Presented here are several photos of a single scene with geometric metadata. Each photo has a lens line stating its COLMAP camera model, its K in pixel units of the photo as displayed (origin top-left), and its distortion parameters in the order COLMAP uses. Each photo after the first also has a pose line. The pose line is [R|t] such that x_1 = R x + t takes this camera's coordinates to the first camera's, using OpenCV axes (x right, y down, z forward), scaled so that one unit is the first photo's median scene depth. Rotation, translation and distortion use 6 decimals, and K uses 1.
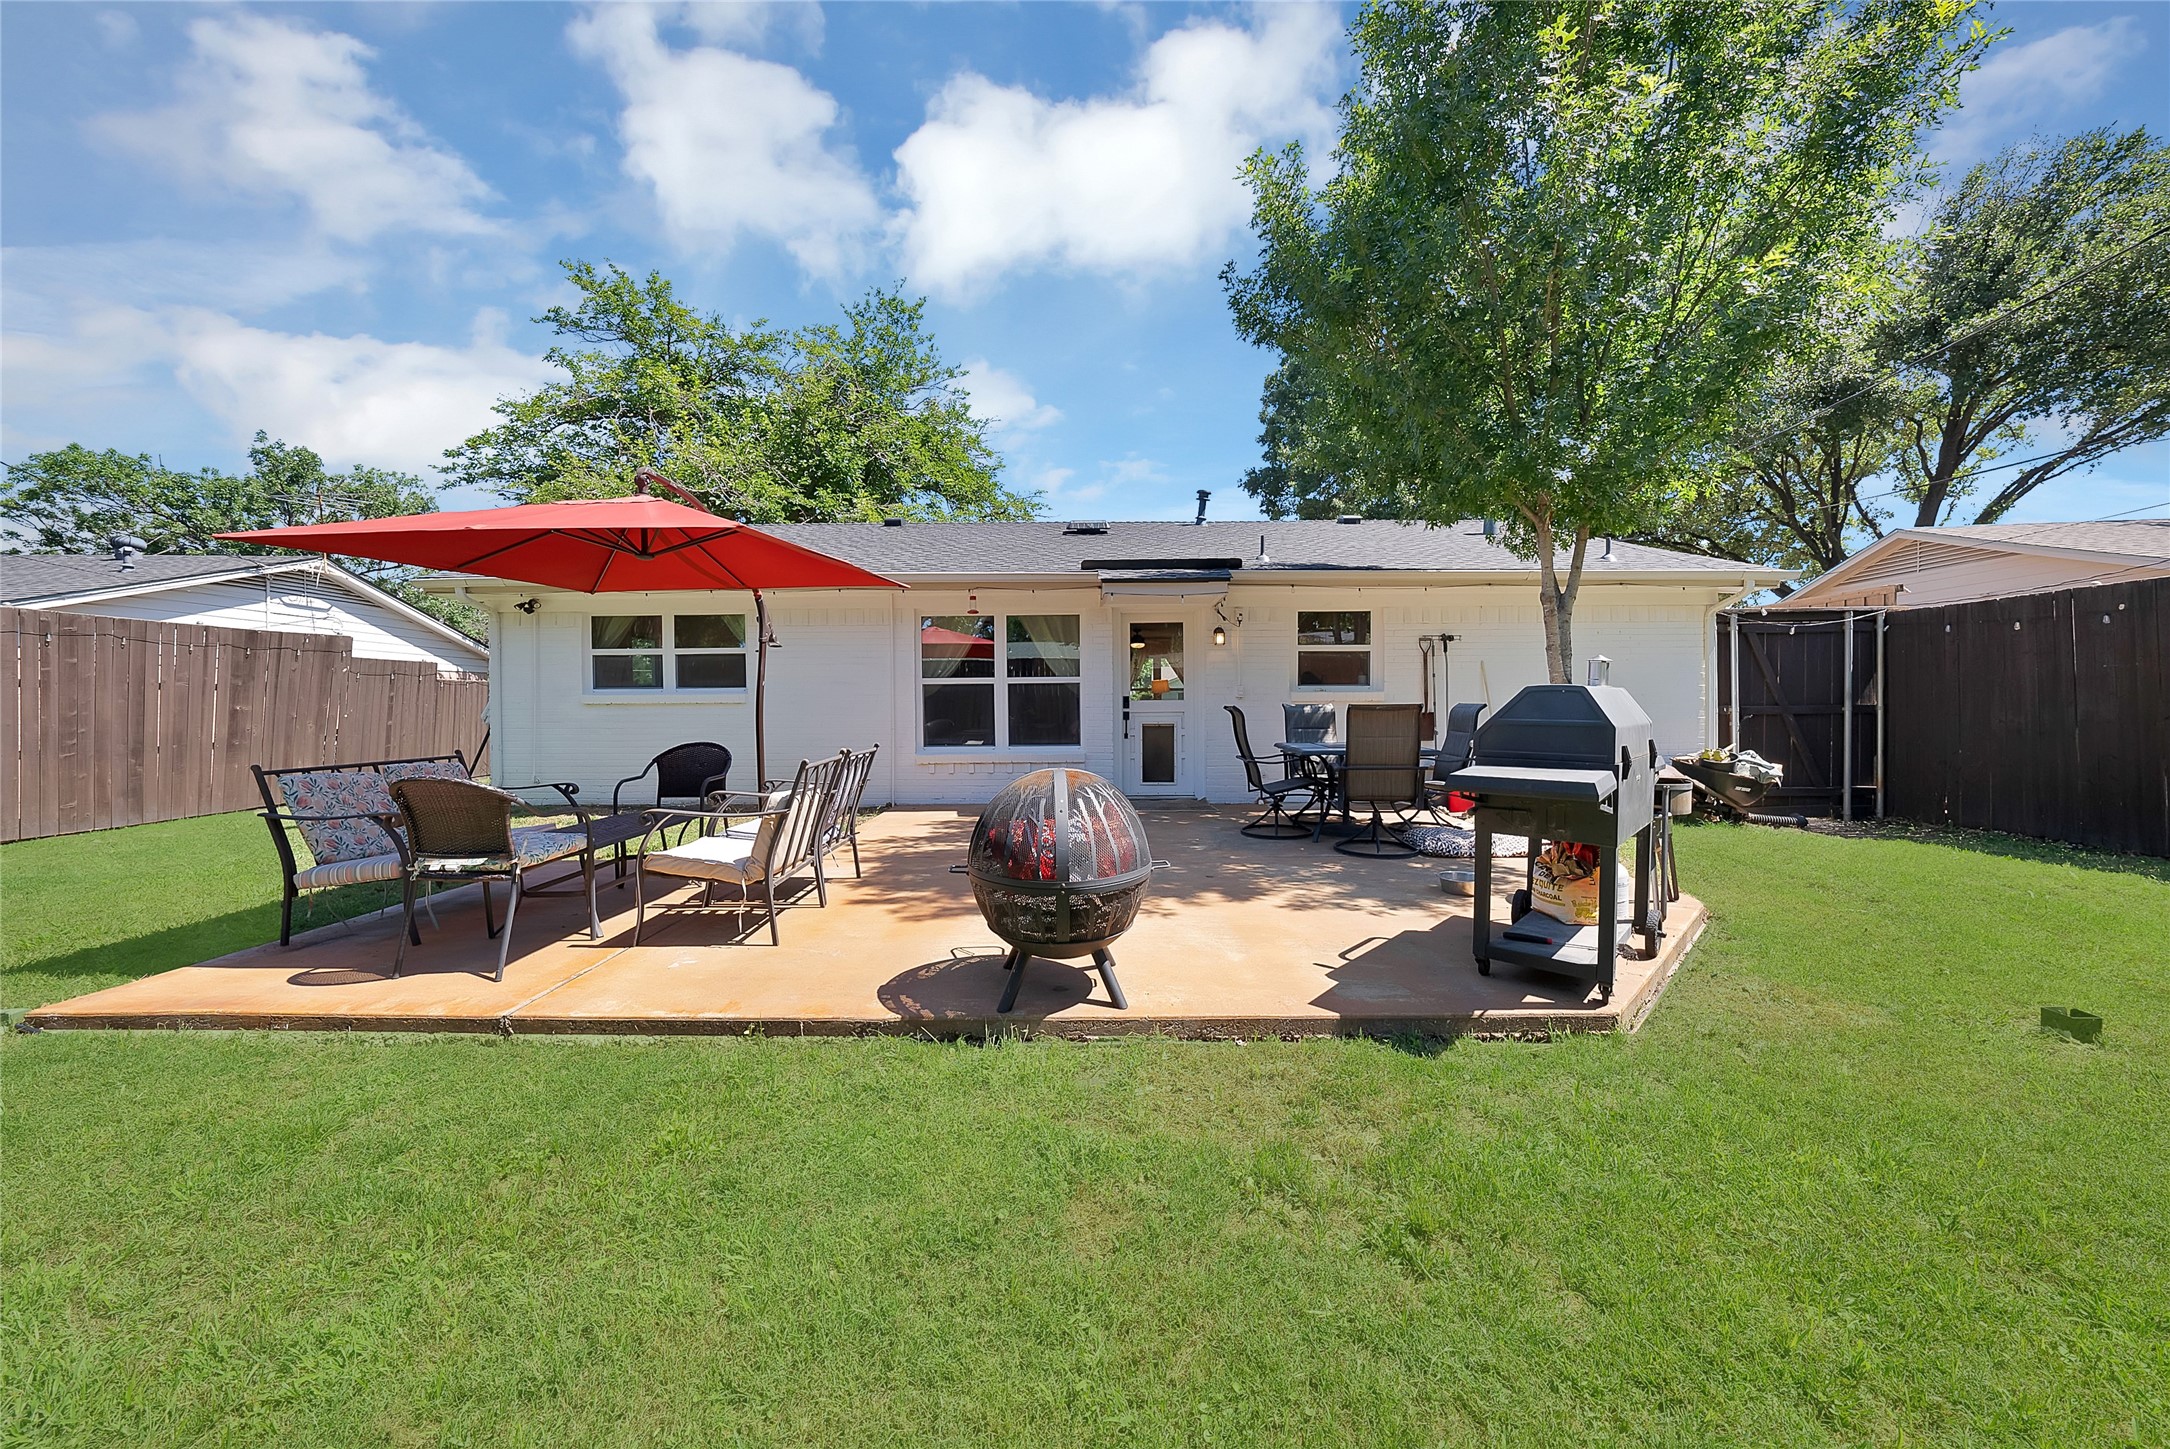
lens RADIAL K [[771.3, 0, 1081.9], [0, 771.3, 713.2], [0, 0, 1]] dist [-0.024458, 0.004583]
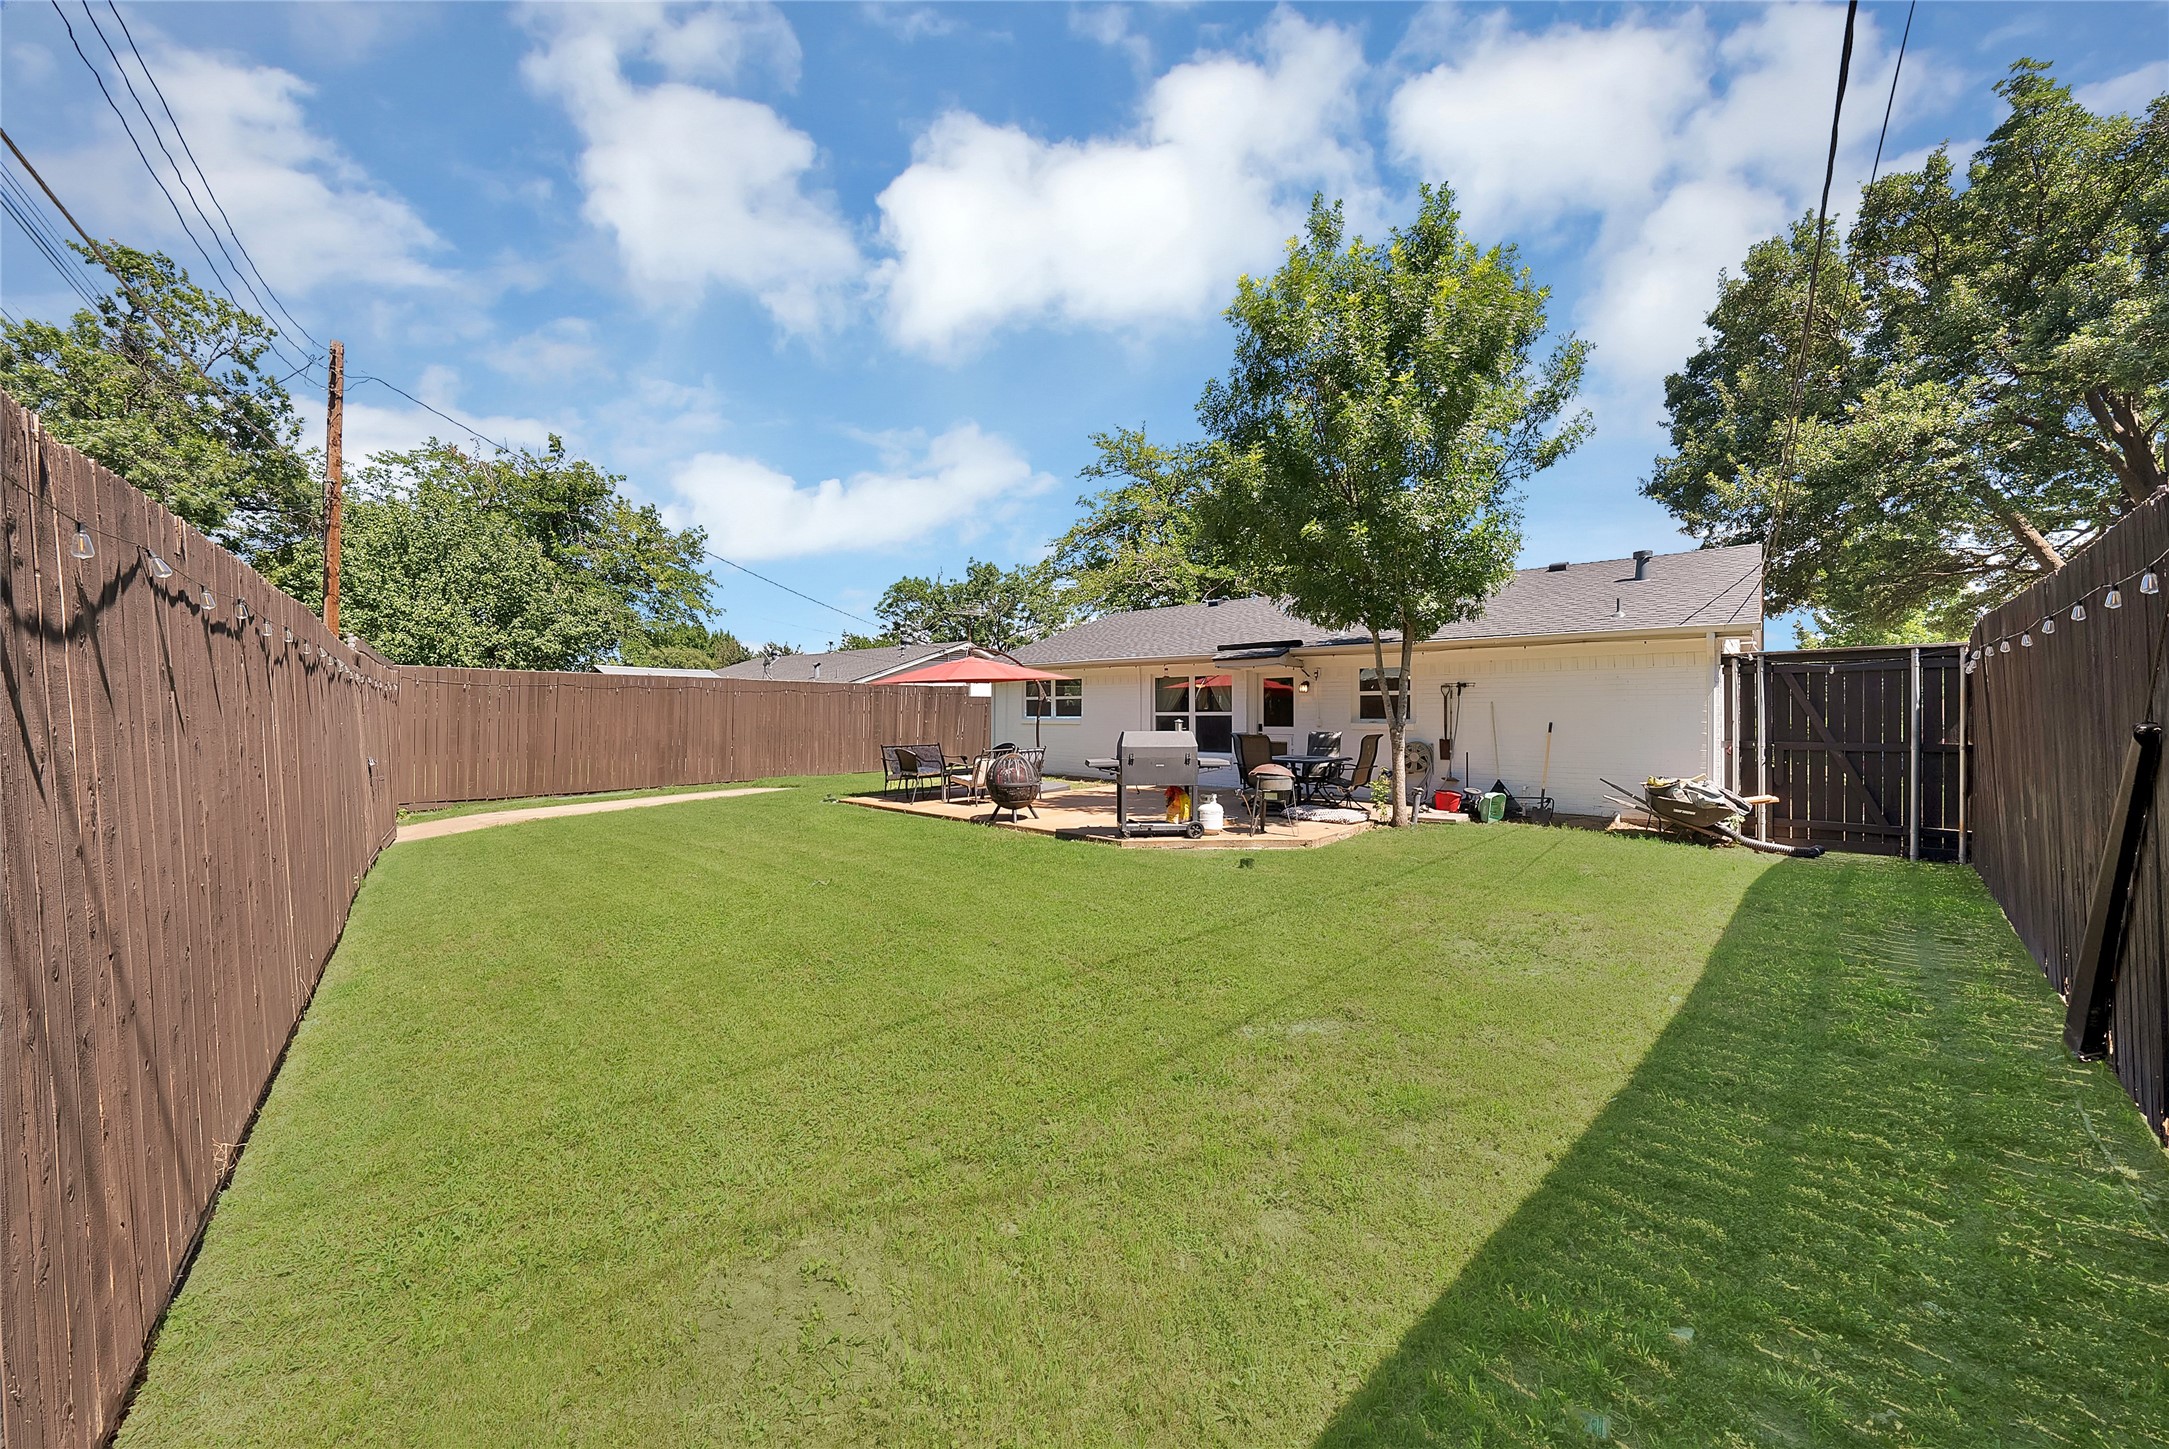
lens RADIAL K [[770.9, 0, 1081.4], [0, 770.9, 713.2], [0, 0, 1]] dist [-0.024458, 0.004583]
pose [[0.746317, 0.007662, -0.665546, 0.854653], [-0.011804, 0.999929, -0.001725, -0.036242], [0.665486, 0.009143, 0.746355, -0.459366]]
